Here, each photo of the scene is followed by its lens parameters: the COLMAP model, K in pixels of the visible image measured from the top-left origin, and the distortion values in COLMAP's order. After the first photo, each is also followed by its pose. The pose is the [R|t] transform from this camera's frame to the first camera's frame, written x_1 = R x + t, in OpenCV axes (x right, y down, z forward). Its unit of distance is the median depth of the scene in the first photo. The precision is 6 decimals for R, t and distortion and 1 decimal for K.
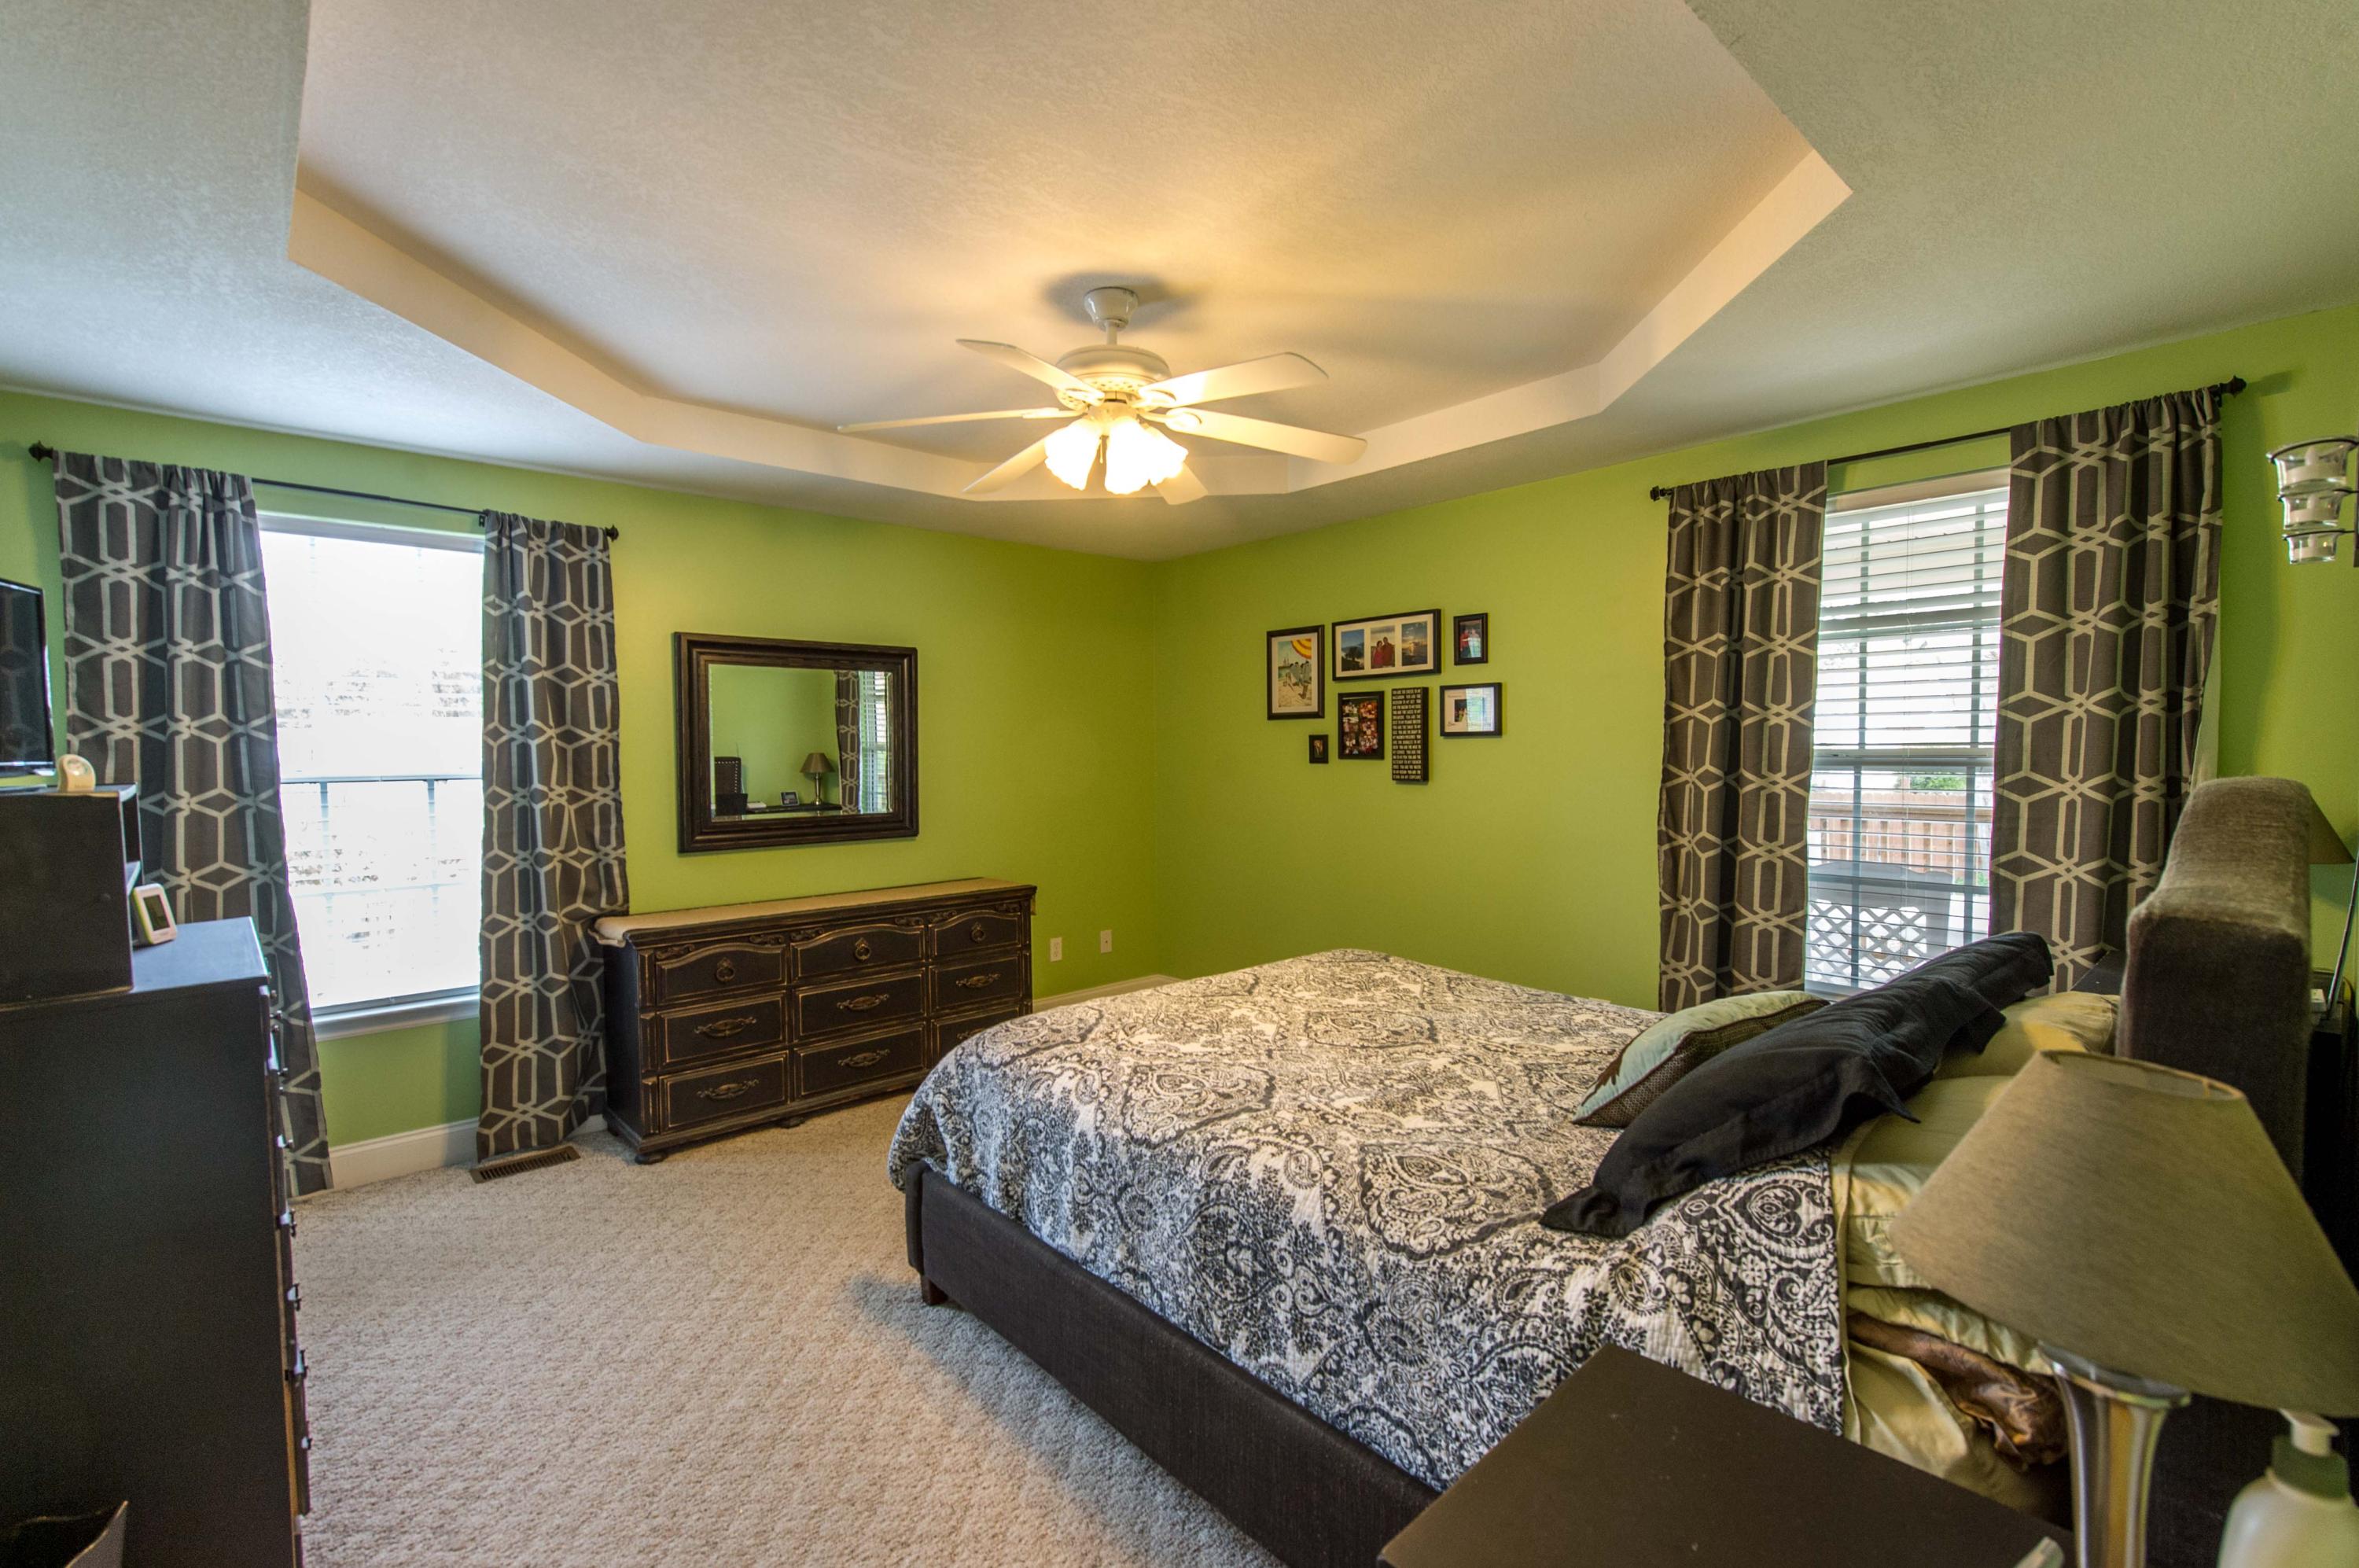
lens RADIAL K [[1029.2, 0, 1169.5], [0, 1029.2, 791.4], [0, 0, 1]] dist [0.020856, -0.006158]
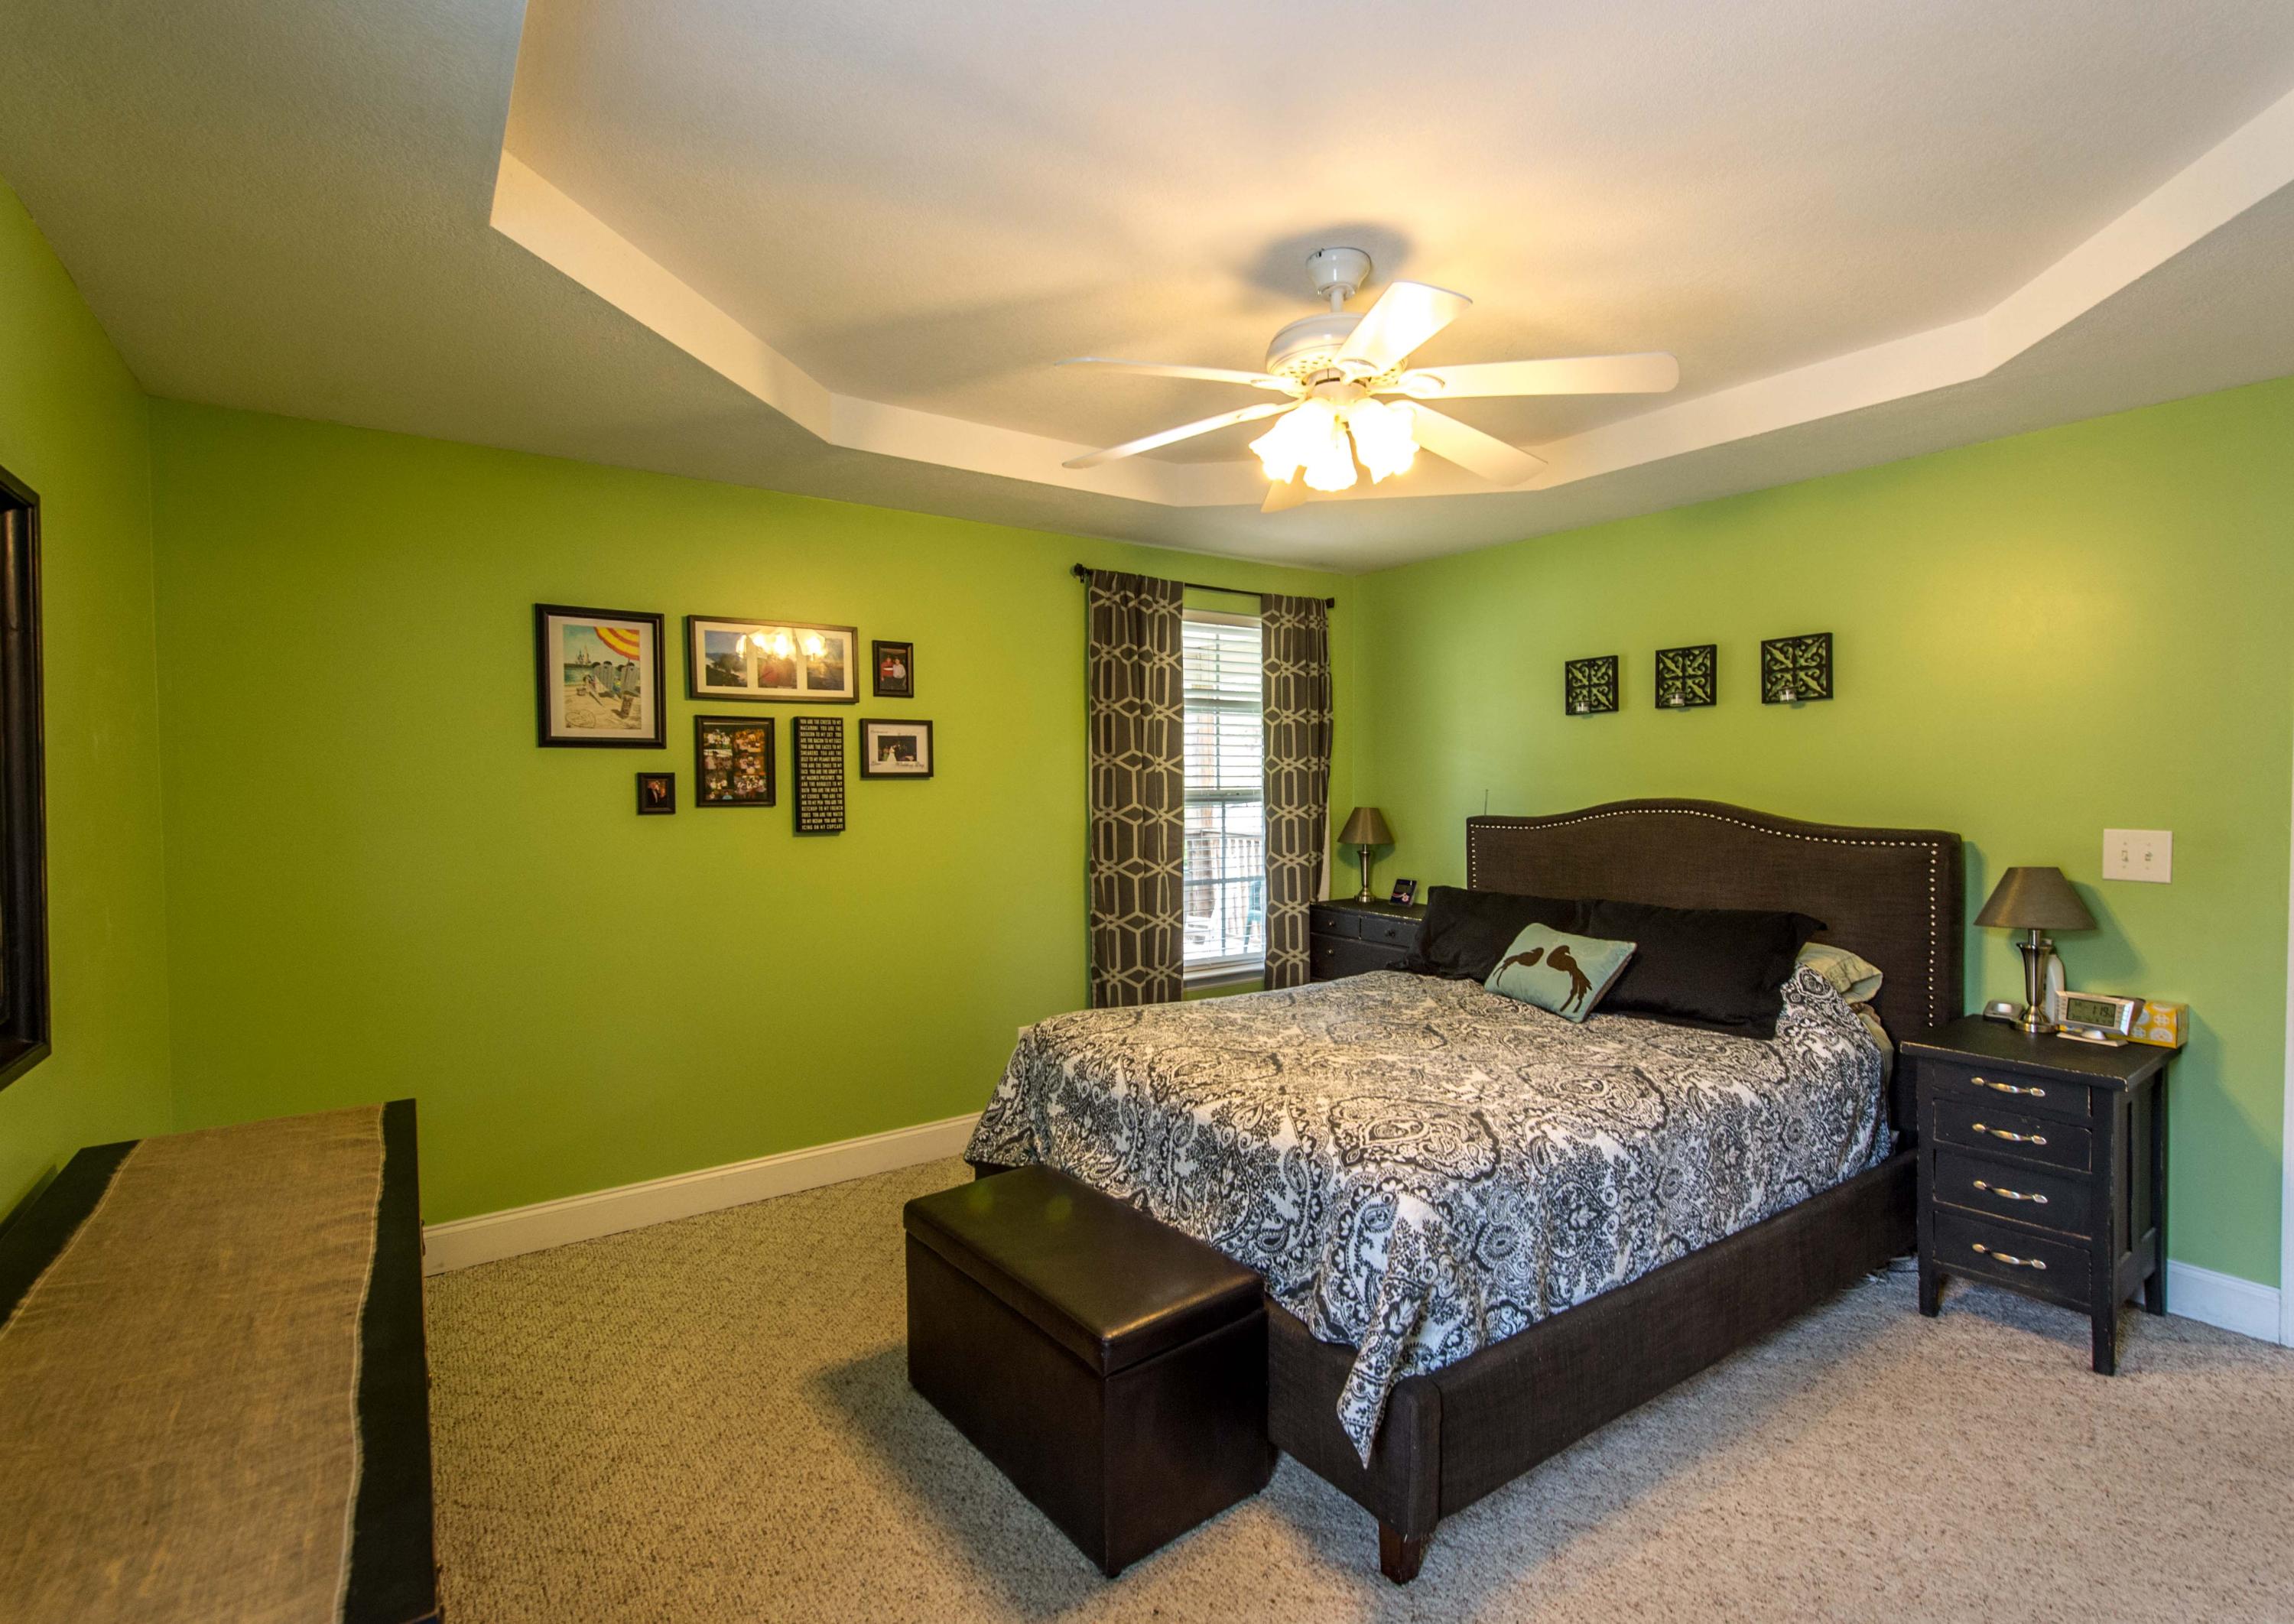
lens RADIAL K [[1079.2, 0, 1156.1], [0, 1079.2, 813.5], [0, 0, 1]] dist [0.003082, -0.000012]
pose [[0.111857, -0.018085, 0.993560, -0.788429], [0.048942, 0.998721, 0.012669, -0.030262], [-0.992518, 0.047210, 0.112599, 0.870104]]
